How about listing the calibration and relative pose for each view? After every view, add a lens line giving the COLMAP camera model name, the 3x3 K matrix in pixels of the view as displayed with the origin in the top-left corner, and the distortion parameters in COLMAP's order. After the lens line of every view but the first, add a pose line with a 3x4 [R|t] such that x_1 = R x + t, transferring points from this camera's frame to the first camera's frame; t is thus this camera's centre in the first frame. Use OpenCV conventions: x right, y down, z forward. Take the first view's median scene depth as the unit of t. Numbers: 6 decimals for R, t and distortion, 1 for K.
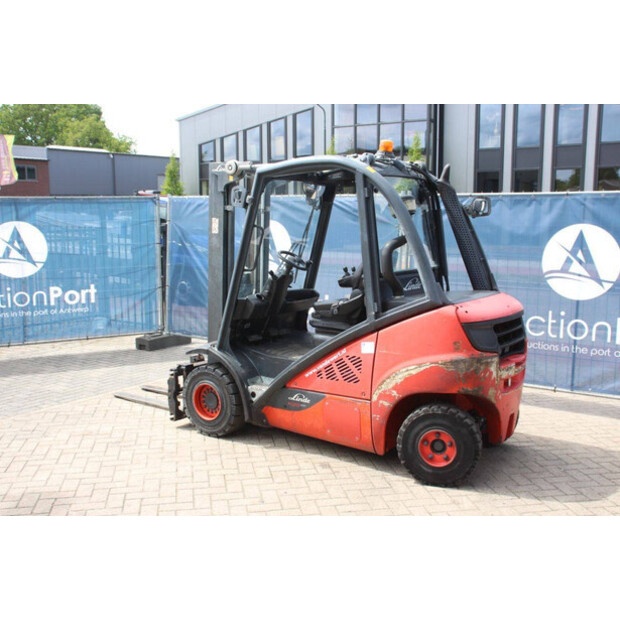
lens RADIAL K [[705.8, 0, 310.0], [0, 705.8, 310.0], [0, 0, 1]] dist [-0.030956, 0.026926]
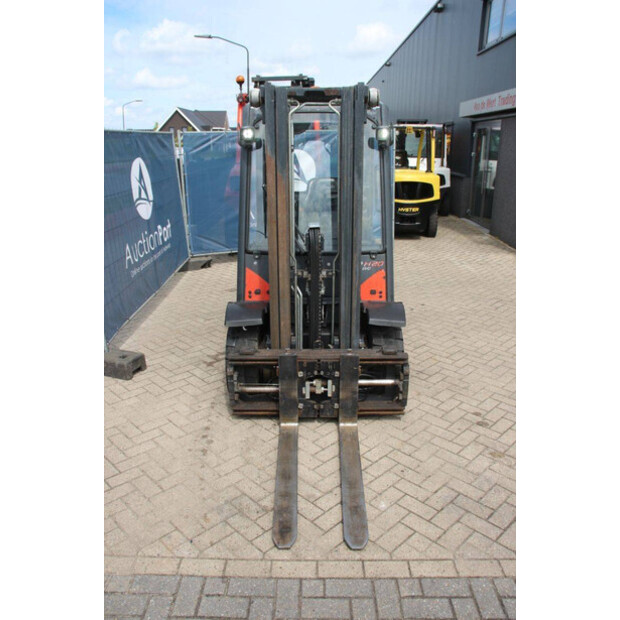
lens RADIAL K [[514.8, 0, 310.0], [0, 514.8, 310.0], [0, 0, 1]] dist [-0.166747, 0.133114]
pose [[-0.566242, -0.264009, 0.780813, -0.638583], [0.107354, 0.915622, 0.387443, -0.222797], [-0.817218, 0.303210, -0.490121, 1.512107]]
